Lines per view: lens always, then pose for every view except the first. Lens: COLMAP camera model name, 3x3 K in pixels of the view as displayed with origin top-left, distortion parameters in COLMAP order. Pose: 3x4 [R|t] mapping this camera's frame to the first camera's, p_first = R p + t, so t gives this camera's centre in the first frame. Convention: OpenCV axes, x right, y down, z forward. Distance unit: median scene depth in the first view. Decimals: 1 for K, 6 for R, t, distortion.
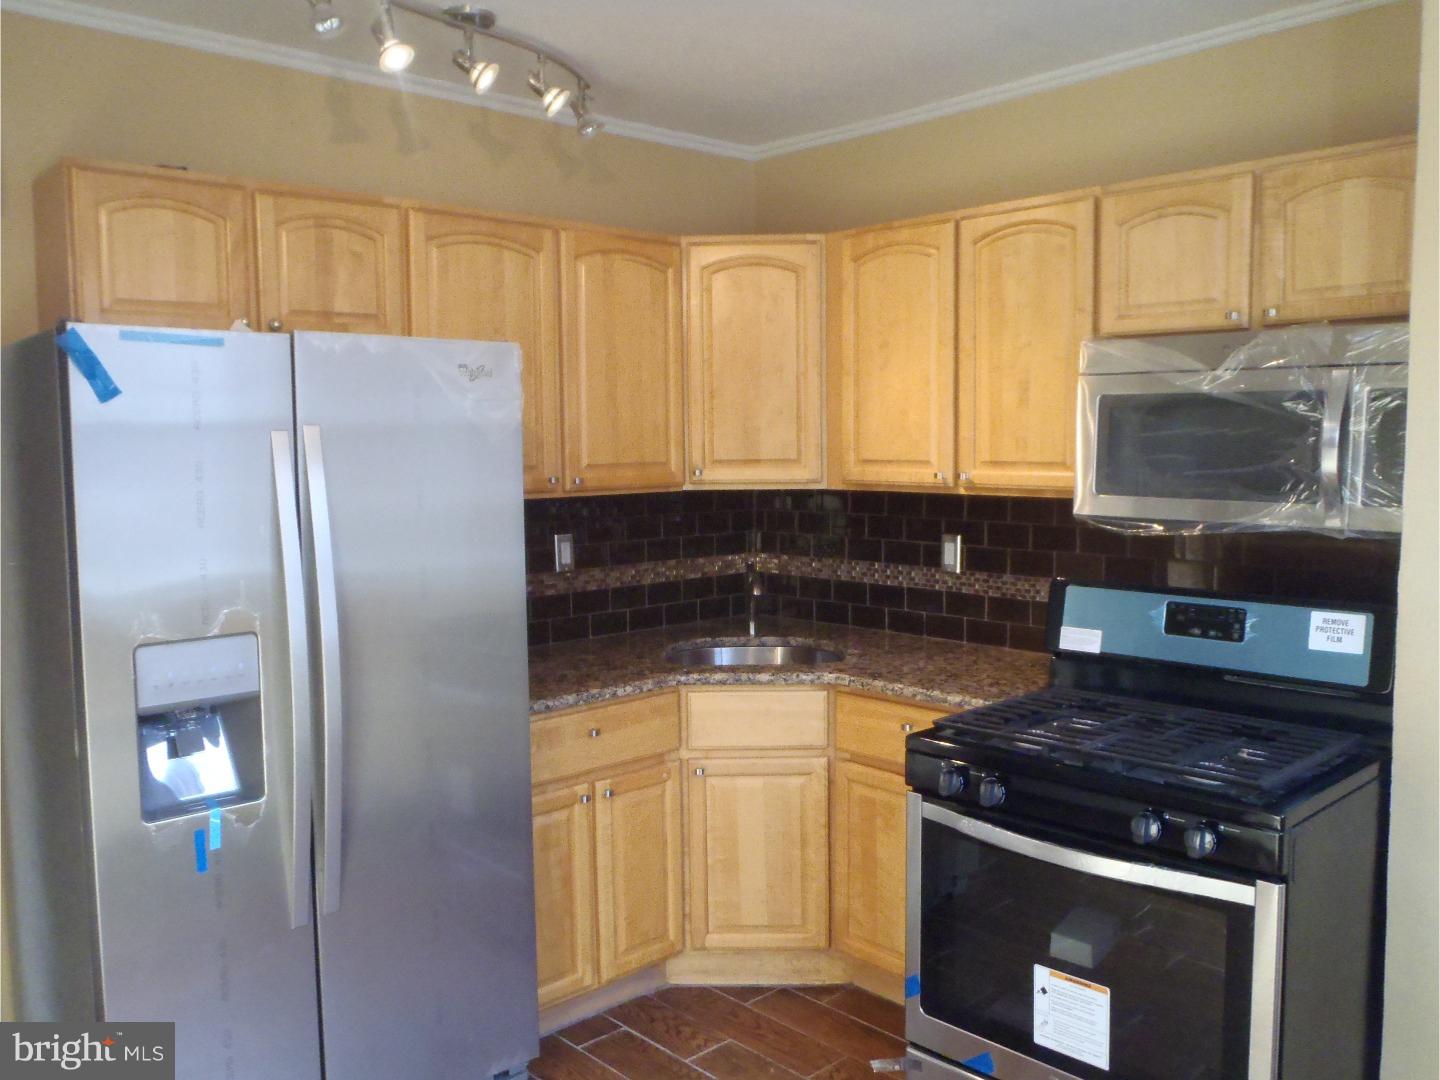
lens RADIAL K [[1207.6, 0, 720.0], [0, 1207.6, 540.0], [0, 0, 1]] dist [0.191625, -0.000173]
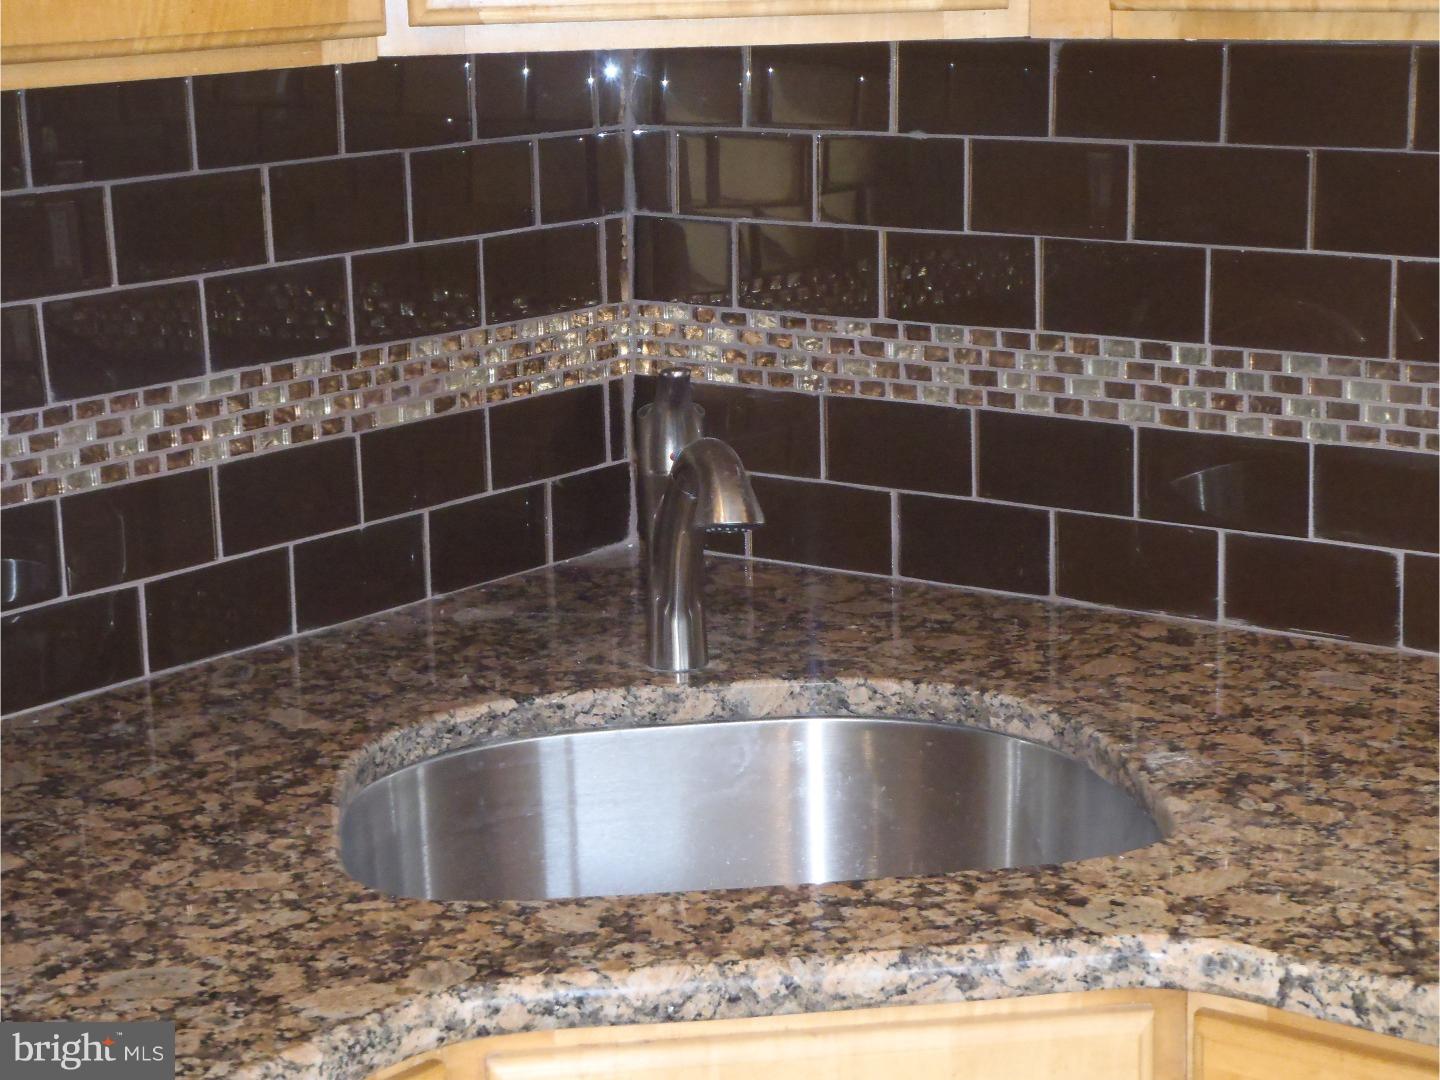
lens RADIAL K [[3060.7, 0, 718.7], [0, 3060.7, 540.6], [0, 0, 1]] dist [0.025433, 0.065139]
pose [[0.990514, -0.044470, 0.130021, -0.052531], [0.028569, 0.992156, 0.121695, -0.023746], [-0.134413, -0.116826, 0.984015, 0.503582]]
